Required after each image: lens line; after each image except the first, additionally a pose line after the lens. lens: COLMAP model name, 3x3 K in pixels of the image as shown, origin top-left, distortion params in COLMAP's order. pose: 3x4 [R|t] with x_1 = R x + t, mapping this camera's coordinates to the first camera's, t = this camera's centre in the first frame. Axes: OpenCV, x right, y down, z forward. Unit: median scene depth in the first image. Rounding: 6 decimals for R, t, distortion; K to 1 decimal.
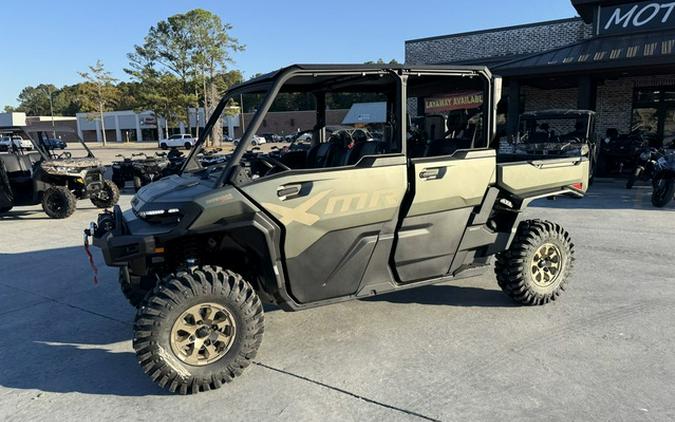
lens RADIAL K [[475.8, 0, 334.7], [0, 475.8, 208.4], [0, 0, 1]] dist [0.042736, -0.050871]
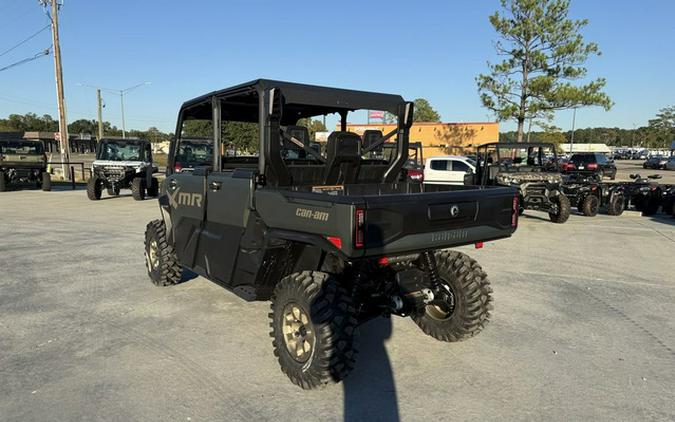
lens RADIAL K [[475.8, 0, 335.0], [0, 475.8, 237.4], [0, 0, 1]] dist [0.042736, -0.050871]
pose [[0.173739, 0.192634, -0.965768, 1.152434], [-0.165314, 0.972471, 0.164232, -0.159432], [0.970817, 0.131121, 0.200801, 0.900940]]
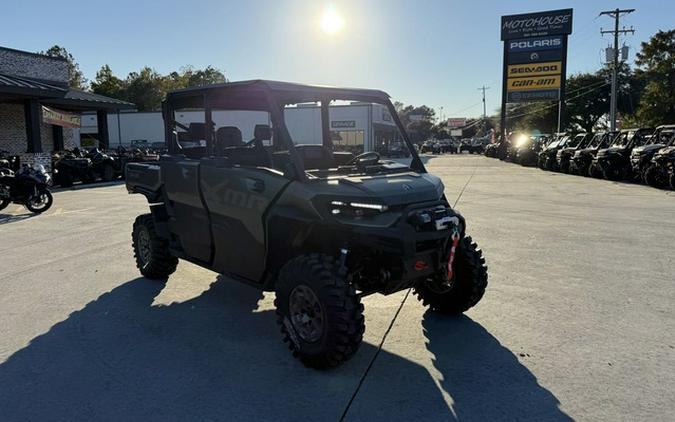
lens RADIAL K [[475.8, 0, 334.1], [0, 475.8, 198.9], [0, 0, 1]] dist [0.042736, -0.050871]
pose [[-0.253259, -0.087529, 0.963431, -1.102458], [0.168152, 0.976755, 0.132942, -0.141947], [-0.952673, 0.195672, -0.232654, 1.138998]]
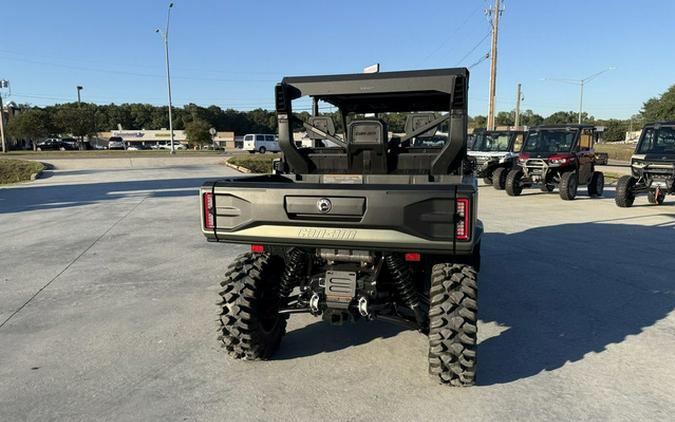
lens RADIAL K [[475.8, 0, 332.3], [0, 475.8, 213.8], [0, 0, 1]] dist [0.042736, -0.050871]
pose [[-0.676660, 0.133694, -0.724056, 0.921230], [-0.087812, 0.961705, 0.259639, -0.261399], [0.731041, 0.239268, -0.639007, 1.622845]]
